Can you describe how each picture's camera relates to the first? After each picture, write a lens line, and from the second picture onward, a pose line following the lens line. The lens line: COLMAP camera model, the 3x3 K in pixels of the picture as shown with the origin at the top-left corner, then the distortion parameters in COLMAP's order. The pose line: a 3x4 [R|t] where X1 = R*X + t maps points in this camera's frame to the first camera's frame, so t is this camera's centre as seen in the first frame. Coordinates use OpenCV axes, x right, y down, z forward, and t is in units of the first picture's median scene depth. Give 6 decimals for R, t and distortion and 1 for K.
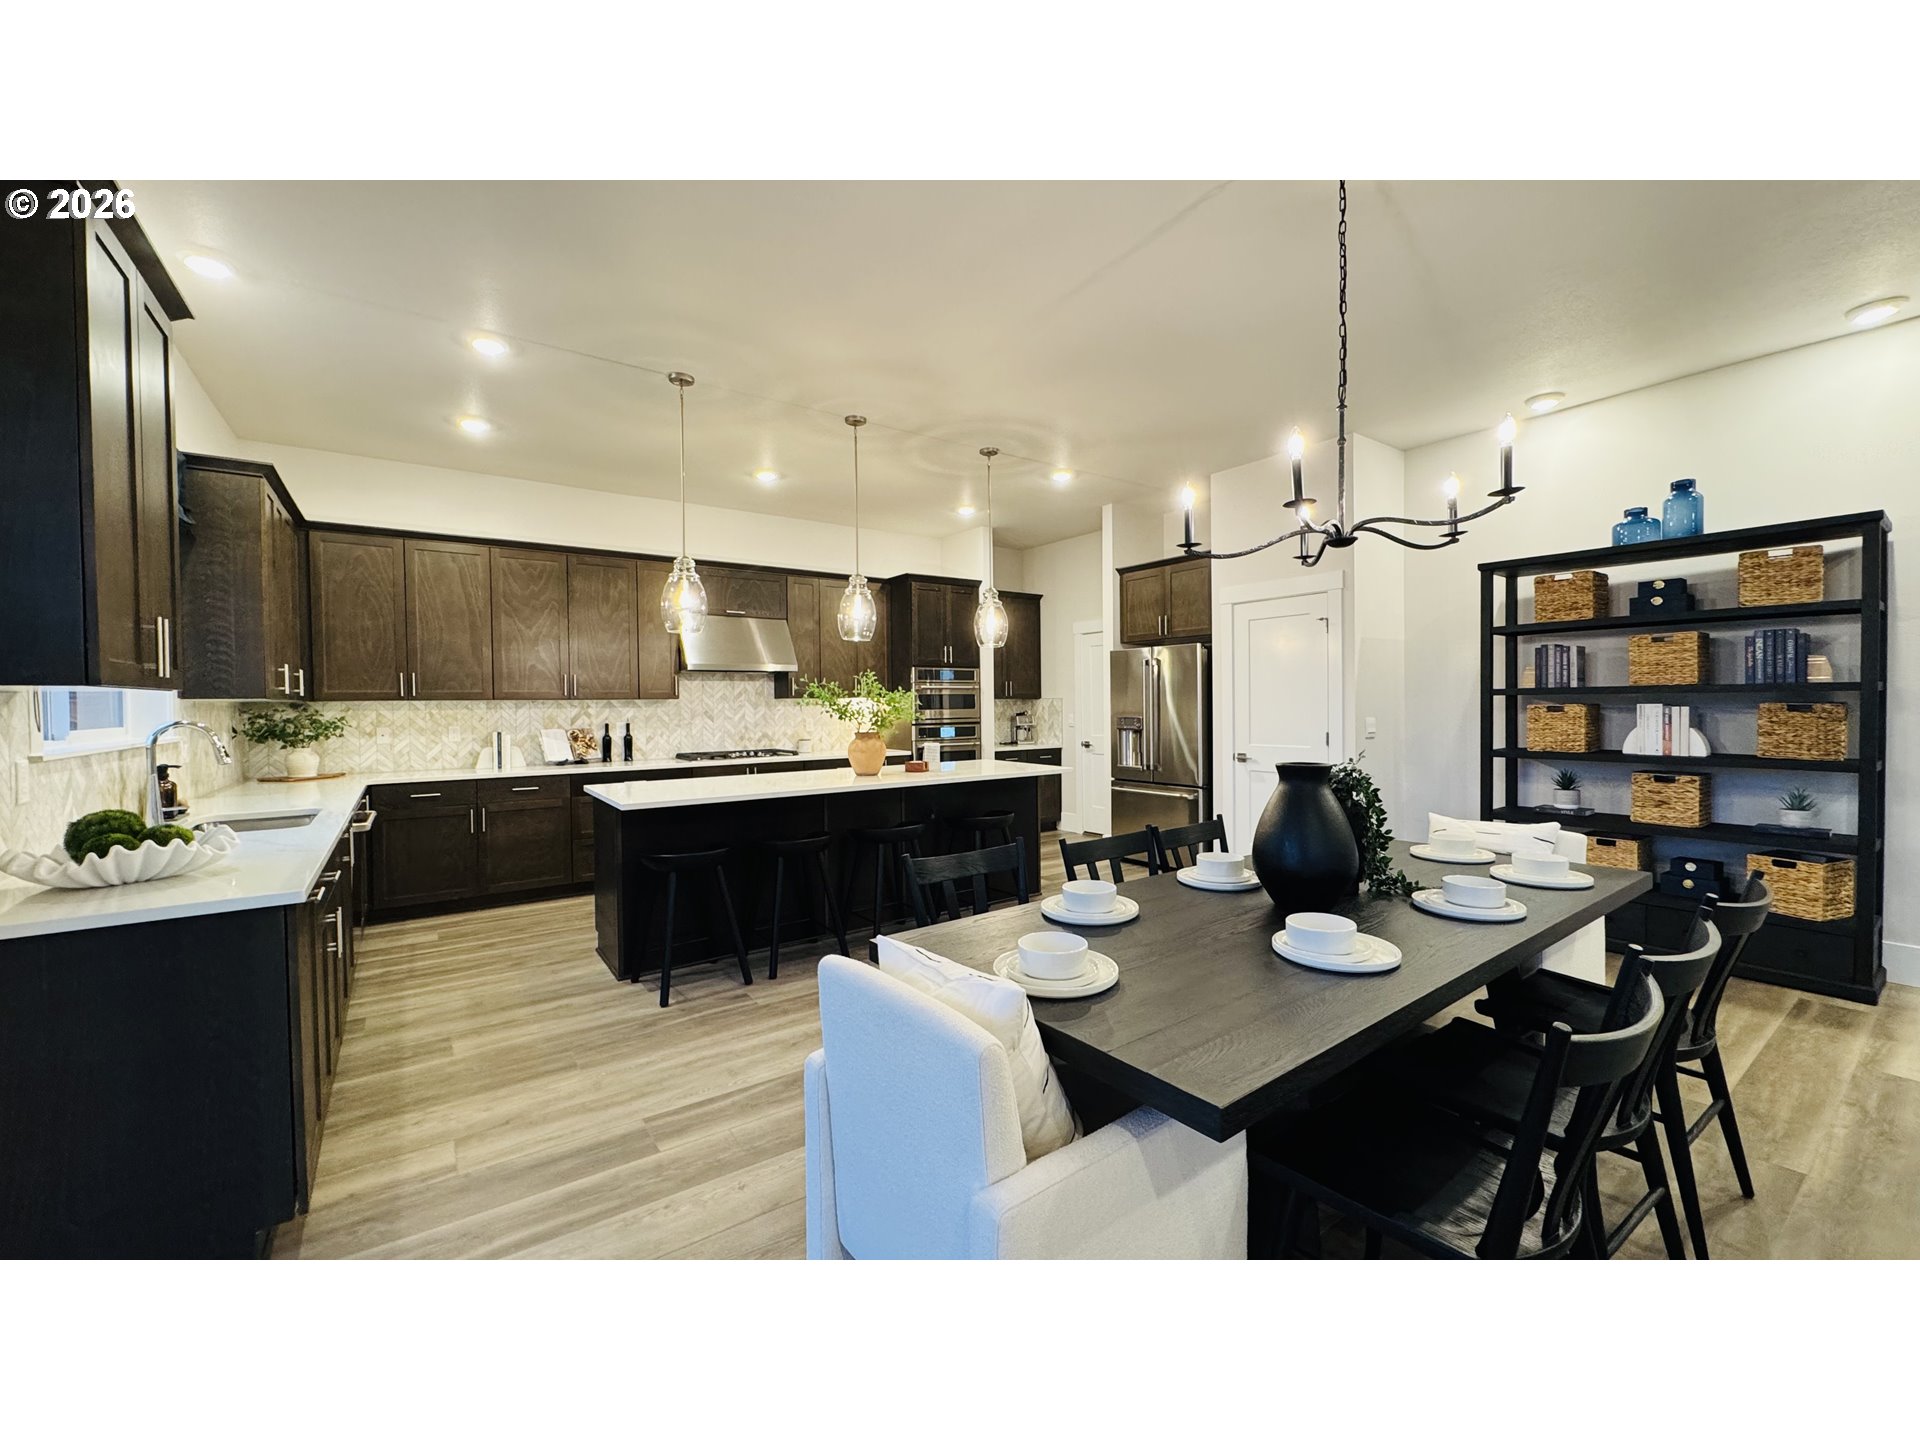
lens RADIAL K [[763.2, 0, 960.0], [0, 763.2, 720.0], [0, 0, 1]] dist [-0.001667, -0.000158]
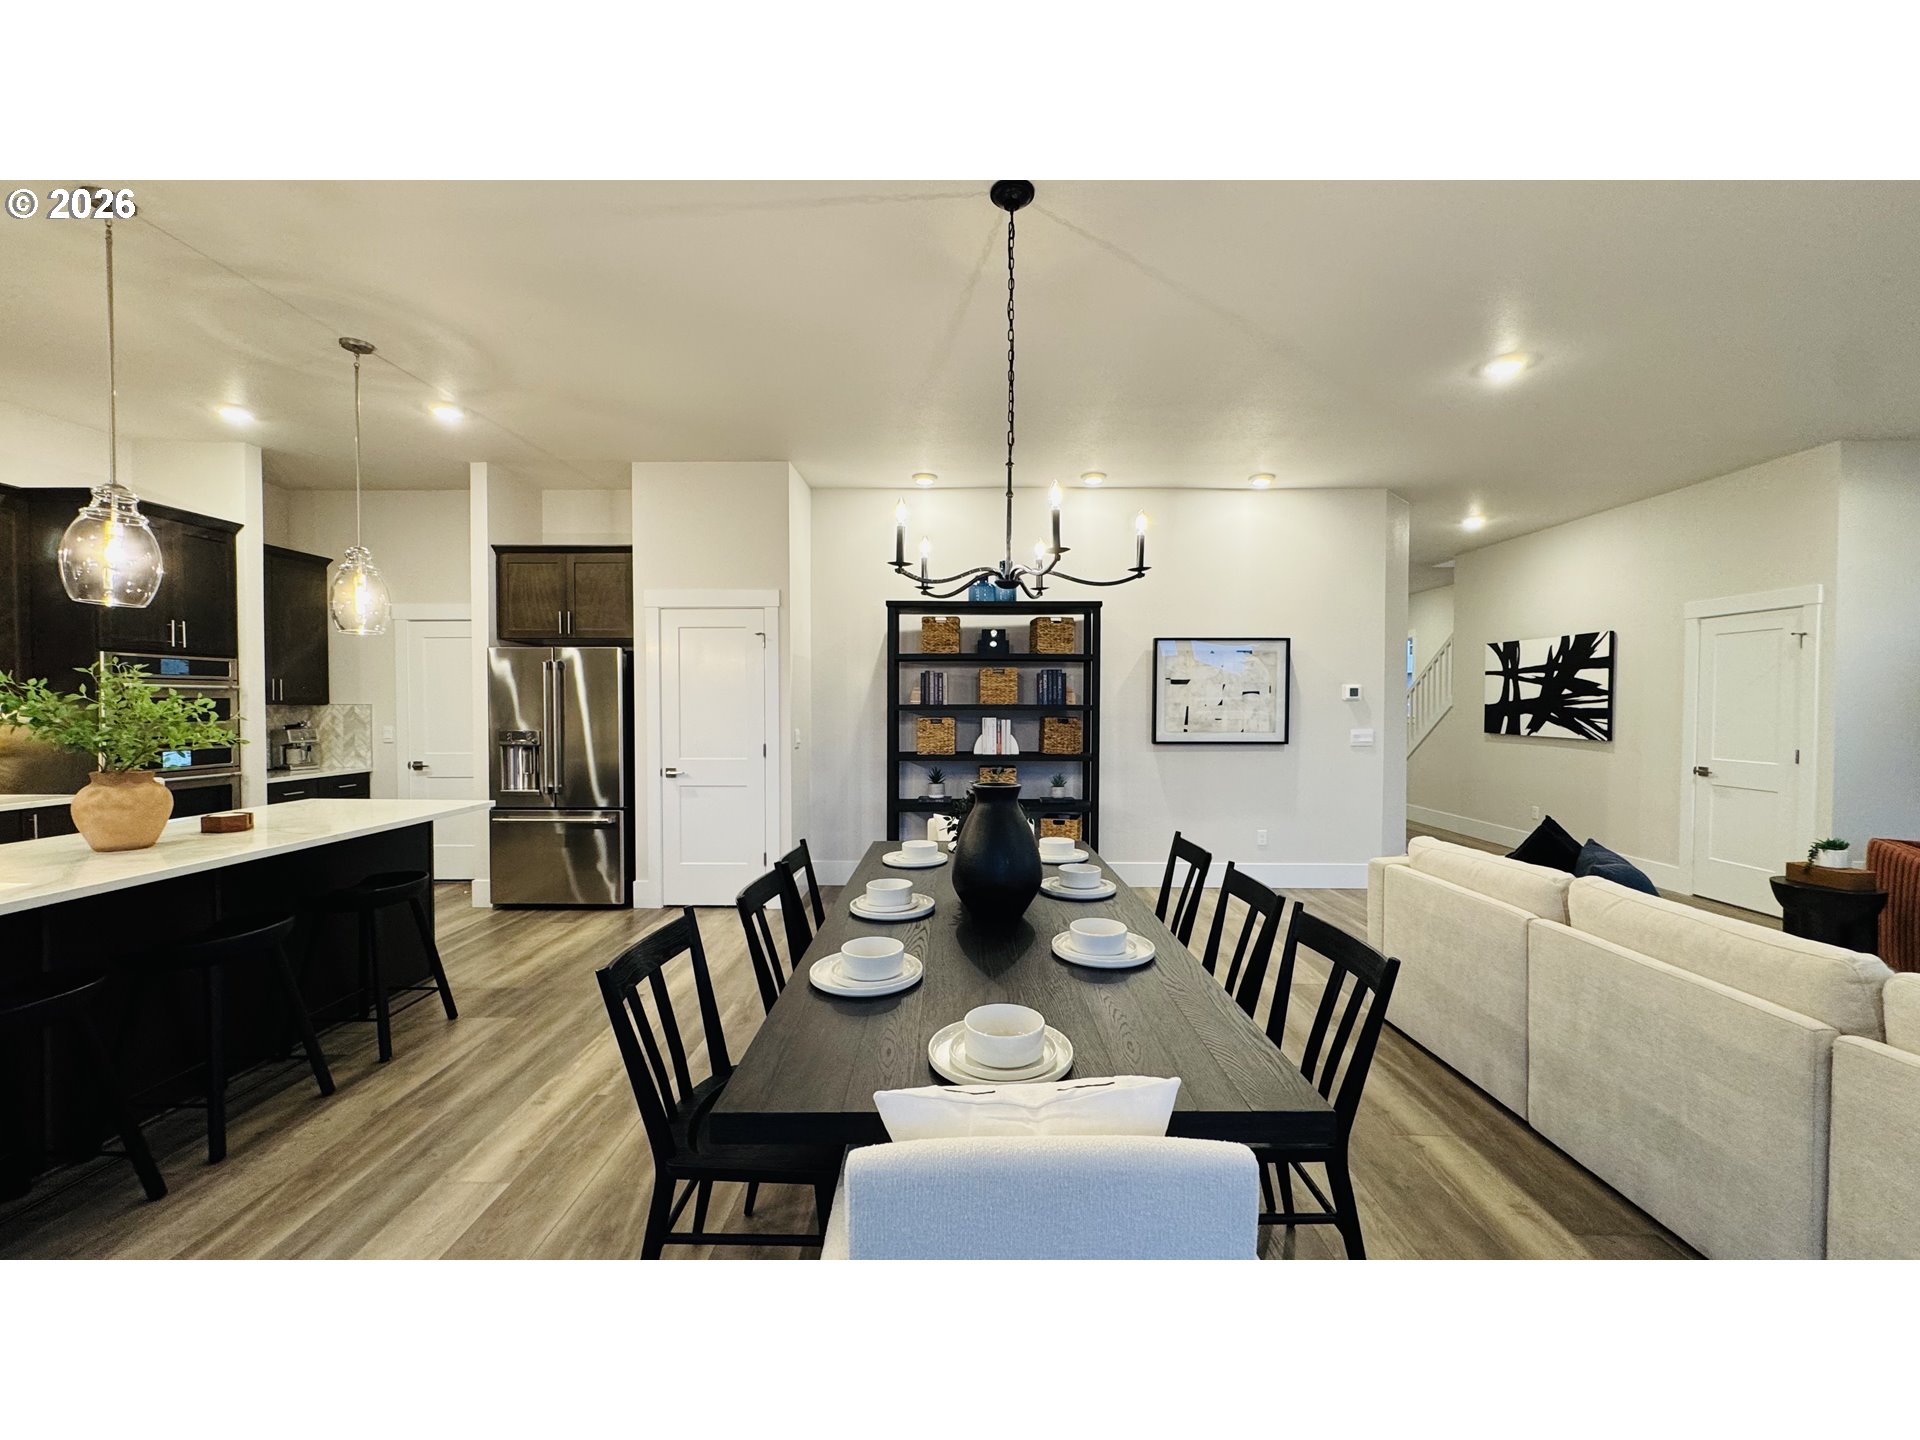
lens RADIAL K [[763.2, 0, 960.0], [0, 763.2, 720.0], [0, 0, 1]] dist [-0.001667, -0.000158]
pose [[0.592446, -0.007320, 0.805577, -0.195733], [0.009284, 0.999954, 0.002259, -0.016144], [-0.805556, 0.006140, 0.592487, 0.171824]]
